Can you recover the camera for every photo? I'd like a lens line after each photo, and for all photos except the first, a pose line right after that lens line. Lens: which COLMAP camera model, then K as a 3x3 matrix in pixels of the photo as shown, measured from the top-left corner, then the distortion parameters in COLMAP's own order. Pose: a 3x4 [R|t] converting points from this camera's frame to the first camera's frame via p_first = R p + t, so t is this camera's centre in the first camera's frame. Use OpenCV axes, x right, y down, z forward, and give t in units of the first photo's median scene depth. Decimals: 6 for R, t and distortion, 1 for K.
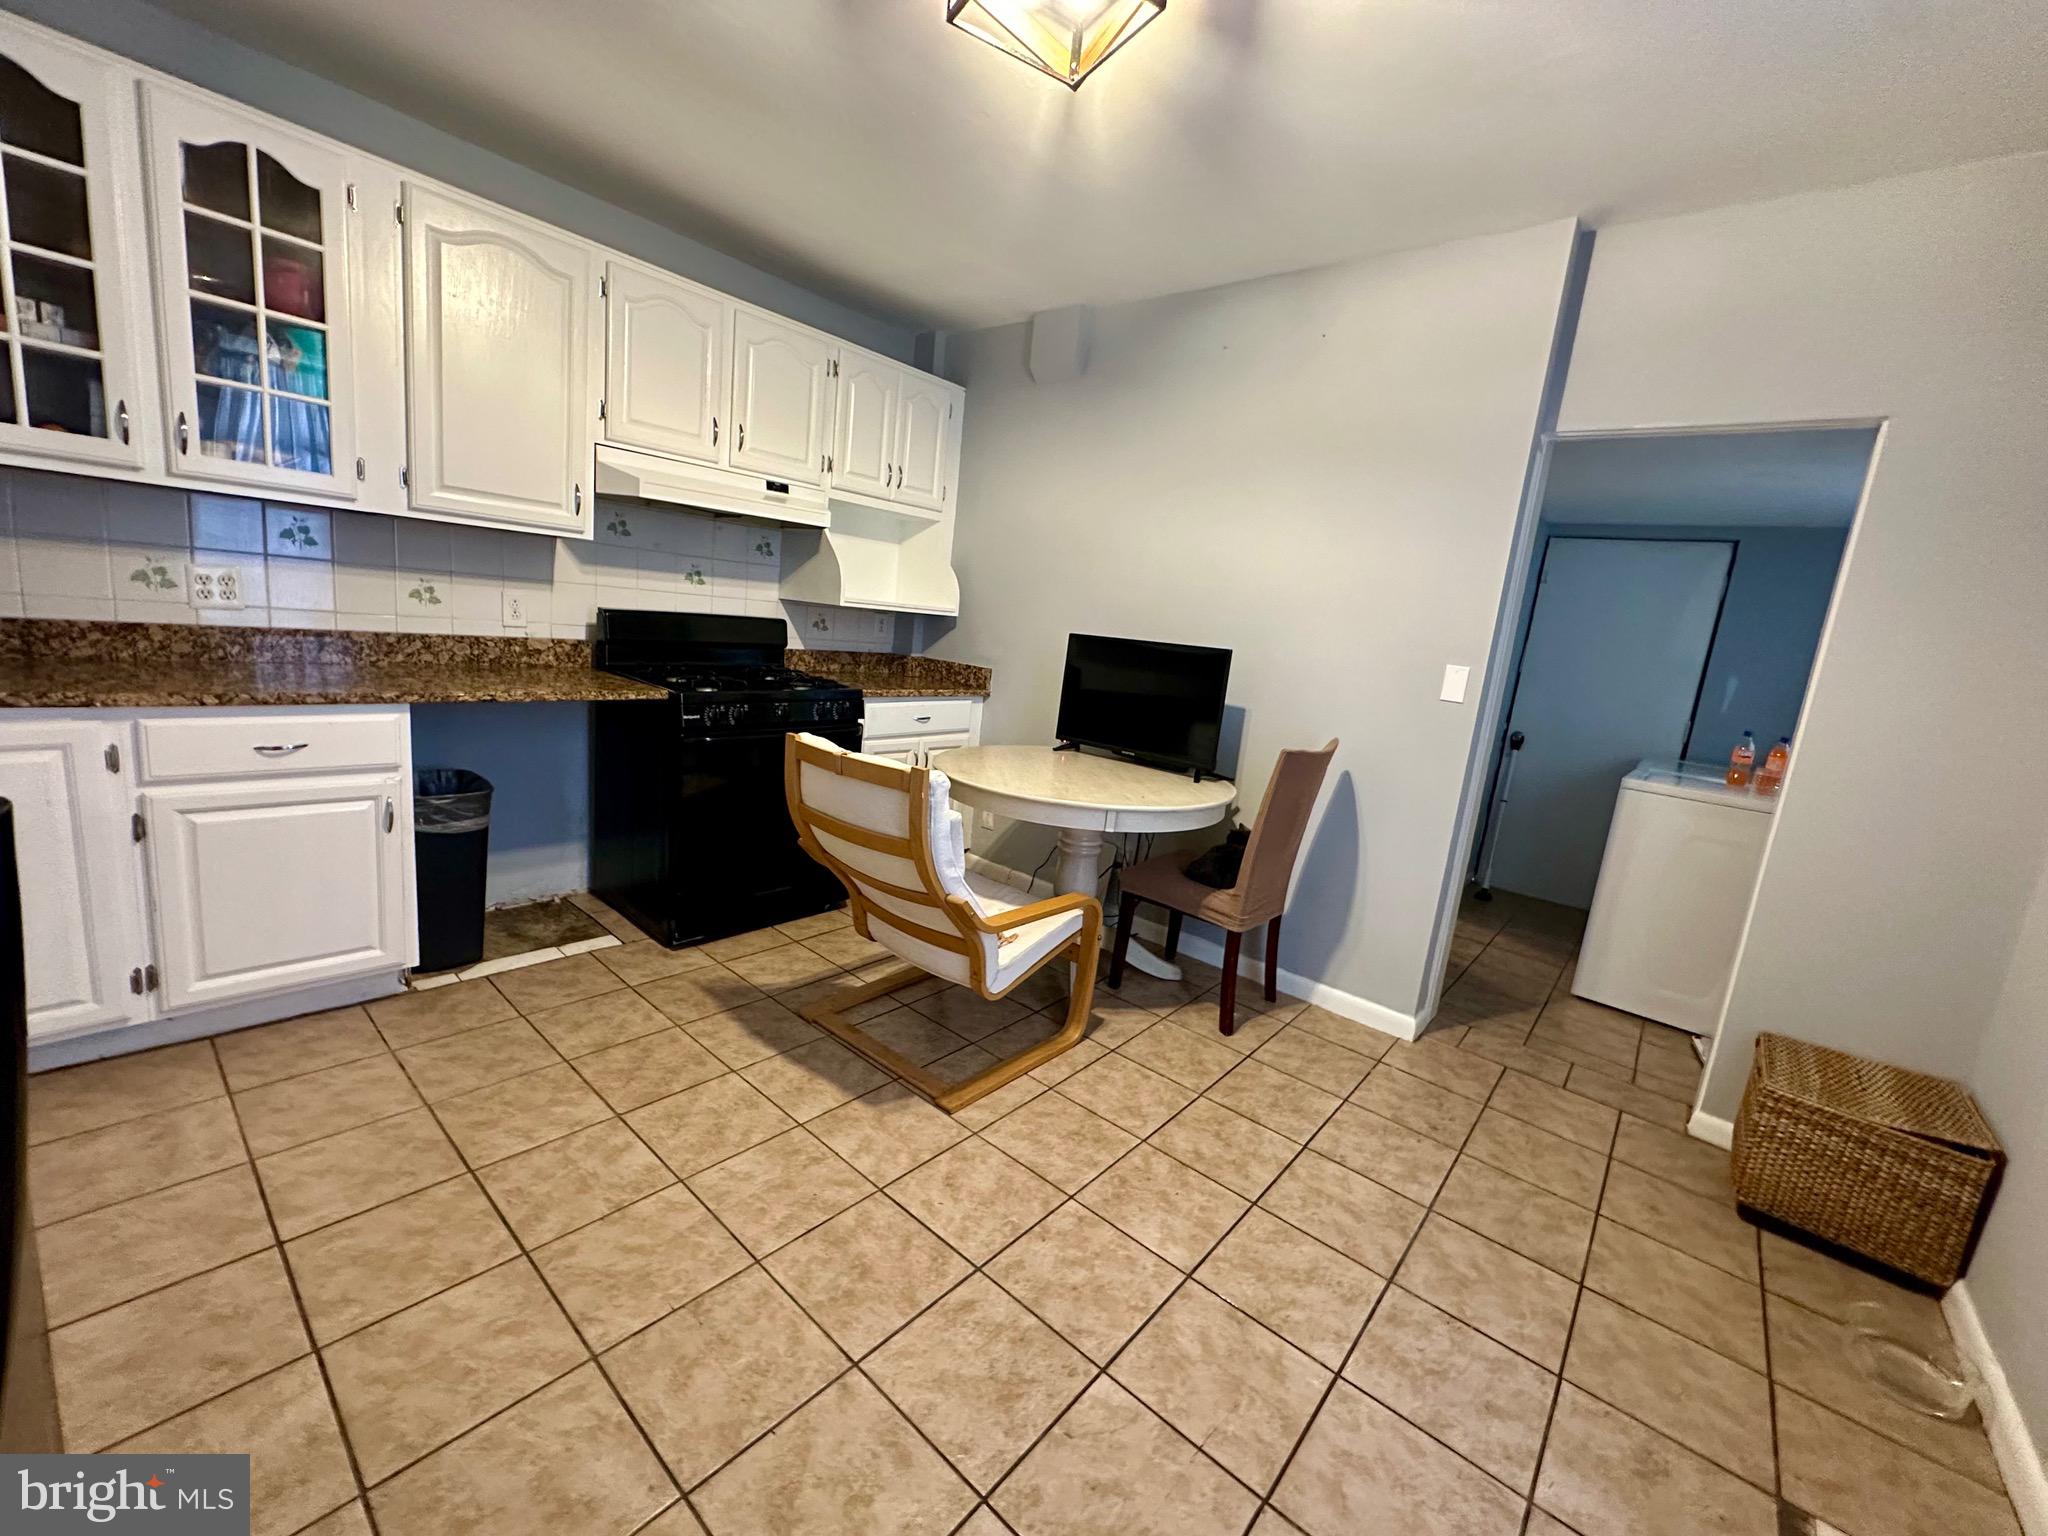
lens RADIAL K [[820.1, 0, 1025.6], [0, 820.1, 765.7], [0, 0, 1]] dist [-0.008296, 0.002095]
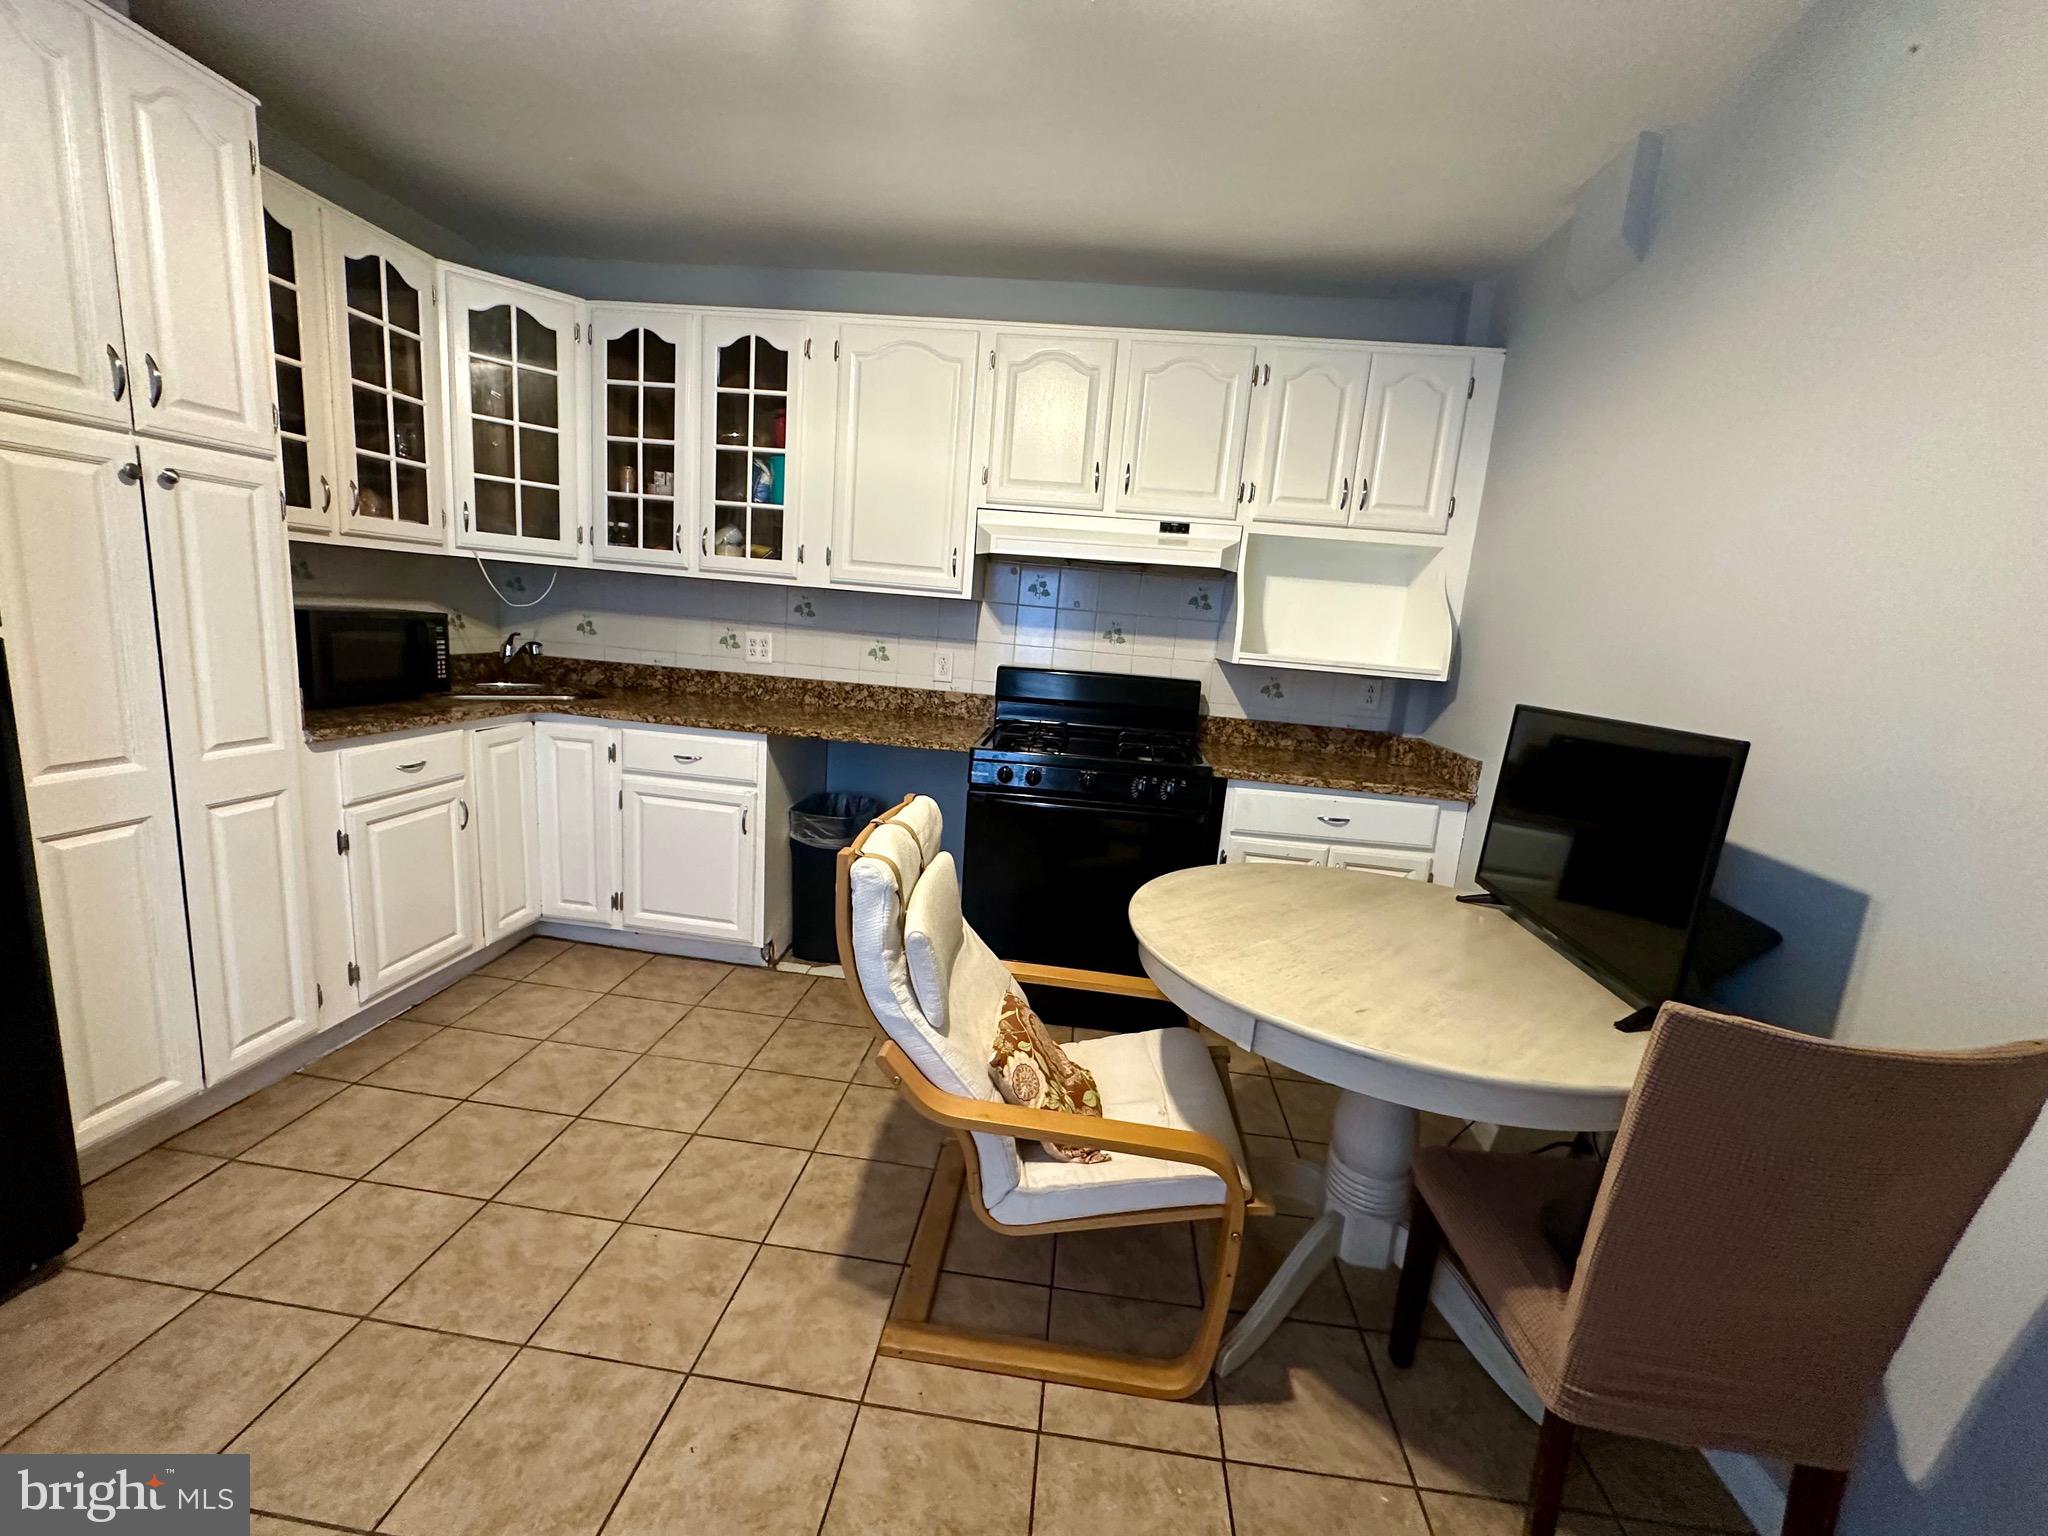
lens RADIAL K [[820.1, 0, 1025.6], [0, 820.1, 765.7], [0, 0, 1]] dist [-0.008296, 0.002095]
pose [[0.576464, 0.087988, -0.812371, 0.449869], [-0.170843, 0.985191, -0.014525, -0.072388], [0.799063, 0.147162, 0.582960, 0.553031]]
